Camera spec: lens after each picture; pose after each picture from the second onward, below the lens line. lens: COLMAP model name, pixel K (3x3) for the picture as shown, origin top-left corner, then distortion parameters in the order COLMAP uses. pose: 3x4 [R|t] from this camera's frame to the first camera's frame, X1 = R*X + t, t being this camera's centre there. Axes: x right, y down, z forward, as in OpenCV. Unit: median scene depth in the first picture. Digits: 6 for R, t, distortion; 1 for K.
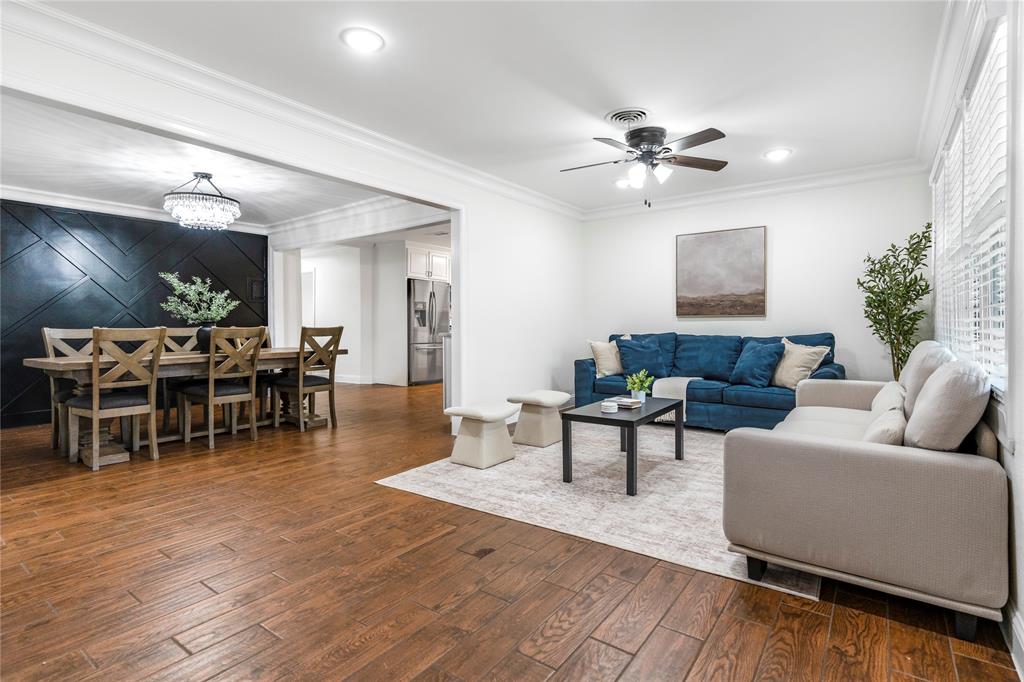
lens RADIAL K [[505.1, 0, 510.3], [0, 505.1, 332.9], [0, 0, 1]] dist [0.003017, 0.000935]
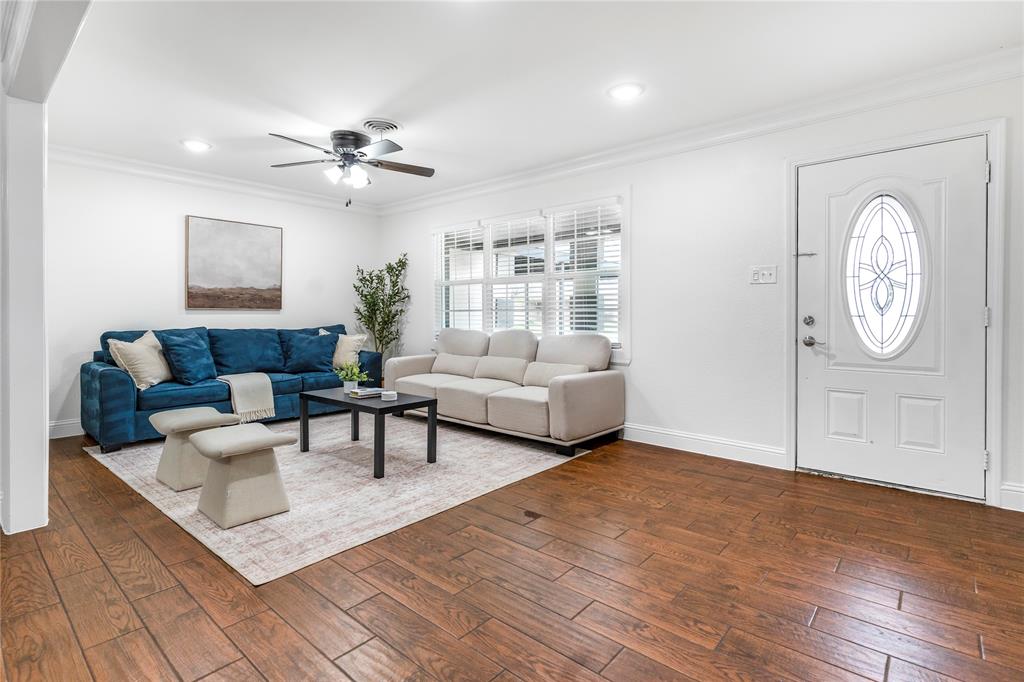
lens RADIAL K [[505.1, 0, 501.2], [0, 505.1, 322.7], [0, 0, 1]] dist [0.003017, 0.000935]
pose [[0.084345, -0.007577, 0.996408, -0.862467], [0.014195, 0.999879, 0.006402, -0.010368], [-0.996336, 0.013604, 0.084442, 0.688715]]
